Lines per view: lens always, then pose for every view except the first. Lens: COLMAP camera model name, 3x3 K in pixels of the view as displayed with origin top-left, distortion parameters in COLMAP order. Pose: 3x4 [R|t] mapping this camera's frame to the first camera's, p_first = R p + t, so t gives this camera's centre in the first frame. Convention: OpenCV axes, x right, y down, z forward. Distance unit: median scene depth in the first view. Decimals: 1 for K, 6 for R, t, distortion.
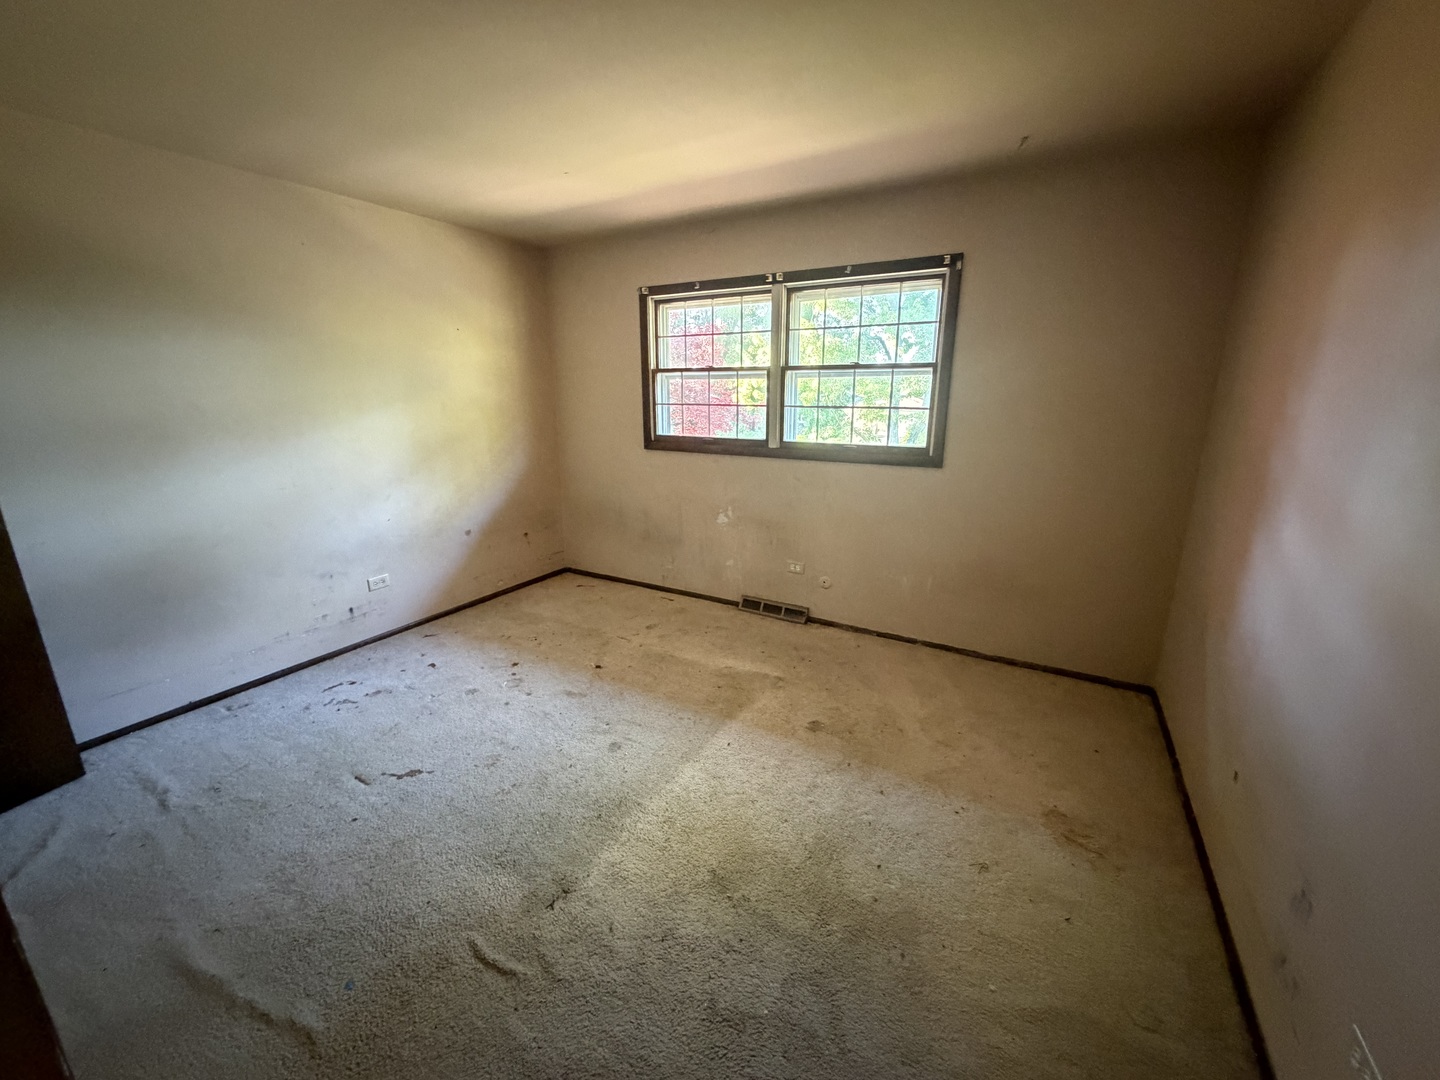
lens RADIAL K [[573.3, 0, 720.0], [0, 573.3, 540.0], [0, 0, 1]] dist [-0.001741, 0.000116]
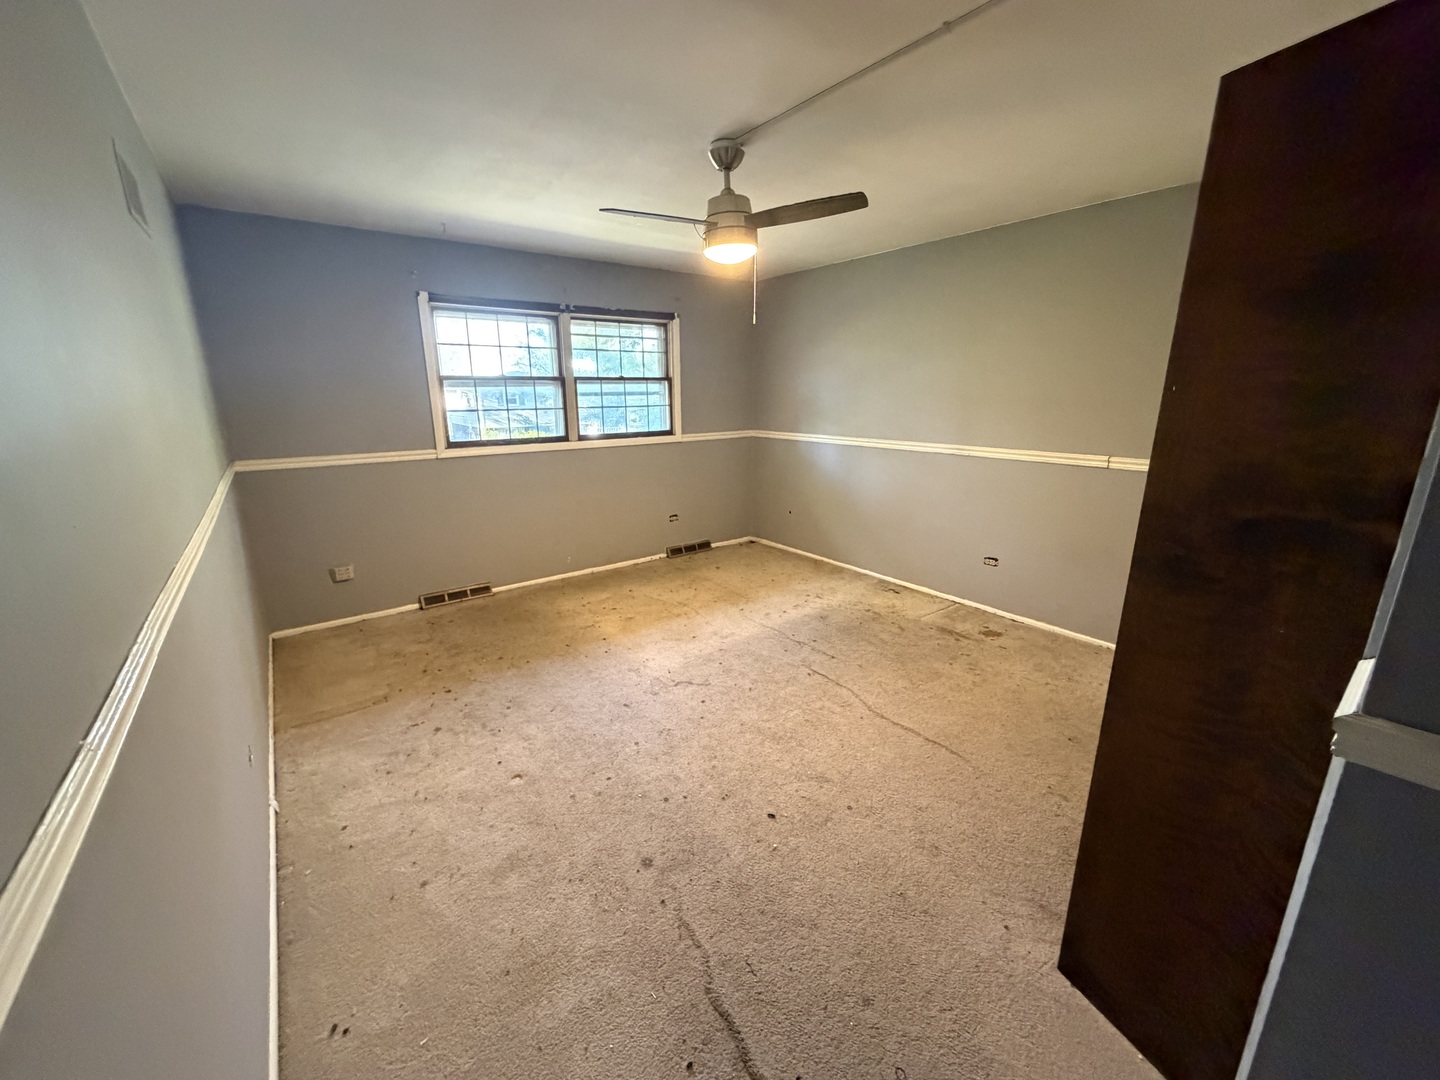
lens RADIAL K [[573.3, 0, 720.0], [0, 573.3, 540.0], [0, 0, 1]] dist [-0.001741, 0.000116]
pose [[0.376864, -0.232395, 0.896642, -1.060038], [0.239493, 0.959546, 0.148038, -0.070762], [-0.894772, 0.158949, 0.417275, 0.249870]]
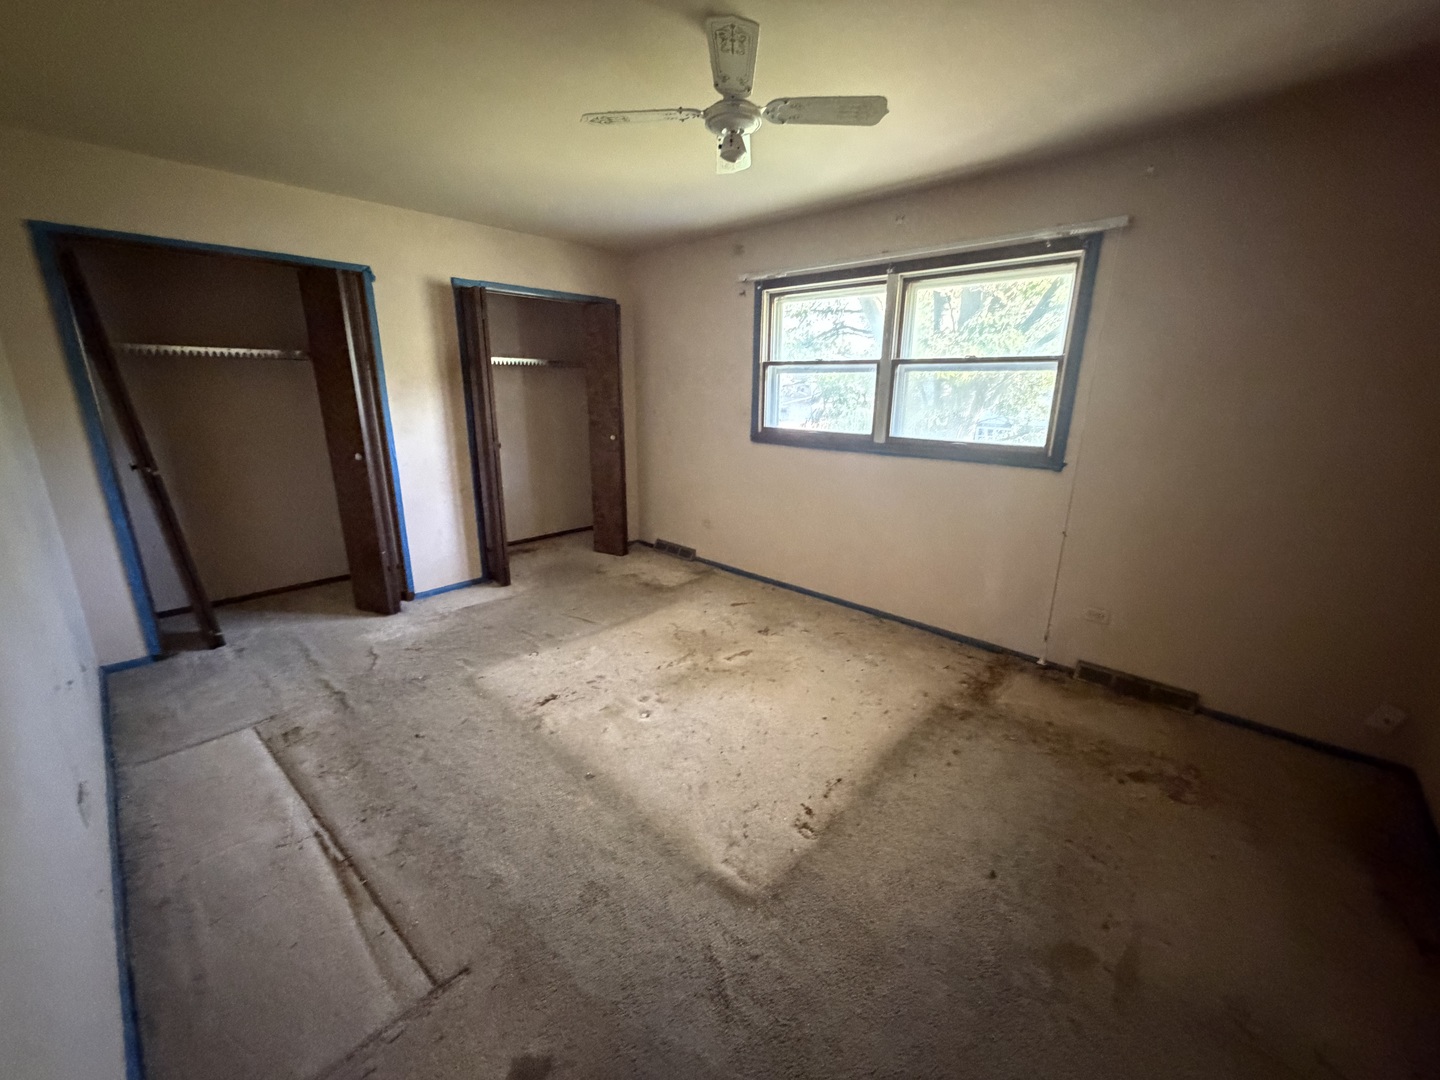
lens RADIAL K [[577.2, 0, 720.0], [0, 577.2, 540.0], [0, 0, 1]] dist [0.015871, 0.000035]
pose [[0.977914, 0.063531, -0.199120, 0.035839], [-0.061827, 0.997978, 0.014769, 0.005718], [0.199655, -0.002132, 0.979864, -0.020280]]
